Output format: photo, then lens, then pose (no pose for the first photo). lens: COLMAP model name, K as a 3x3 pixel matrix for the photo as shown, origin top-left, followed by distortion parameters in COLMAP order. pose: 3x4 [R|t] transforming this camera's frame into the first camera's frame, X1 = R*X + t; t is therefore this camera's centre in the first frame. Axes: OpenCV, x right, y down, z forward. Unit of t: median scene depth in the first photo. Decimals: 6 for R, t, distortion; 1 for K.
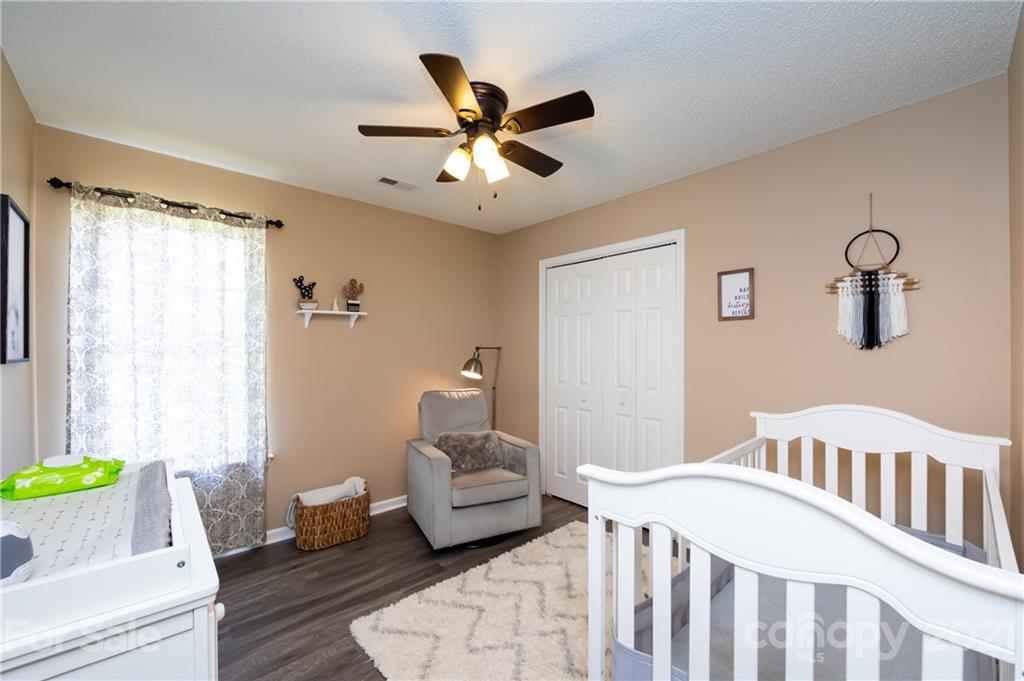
lens RADIAL K [[406.3, 0, 502.2], [0, 406.3, 344.6], [0, 0, 1]] dist [0.023212, 0.000321]
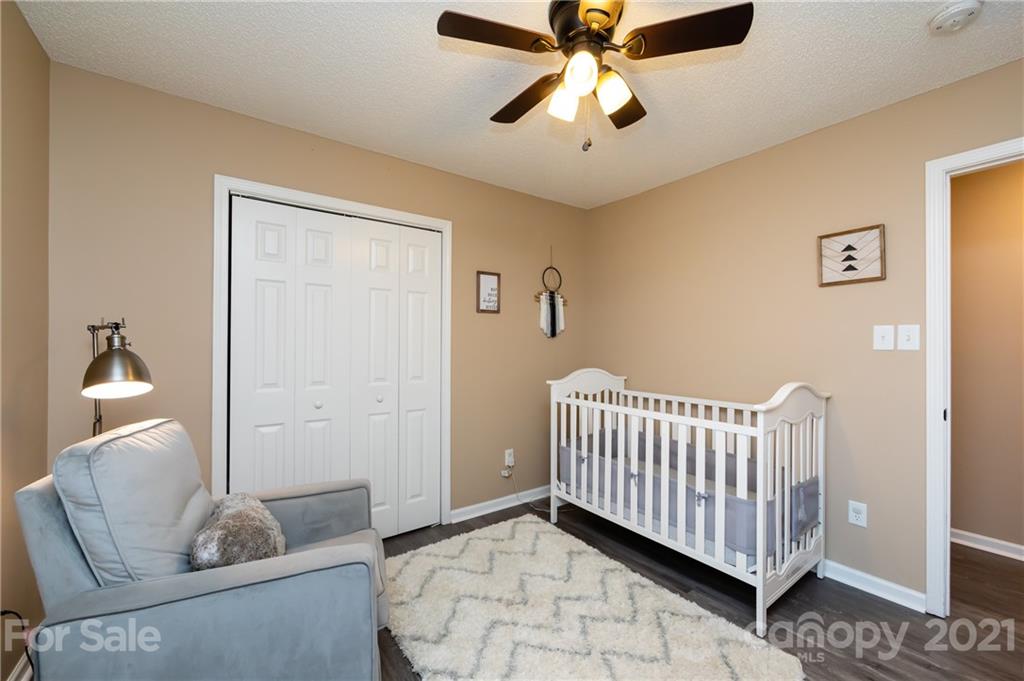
lens RADIAL K [[406.3, 0, 513.2], [0, 406.3, 344.3], [0, 0, 1]] dist [0.023212, 0.000321]
pose [[0.091590, -0.007648, 0.995767, -0.658461], [-0.013322, 0.999872, 0.008905, 0.023468], [-0.995708, -0.014081, 0.091476, 0.833517]]
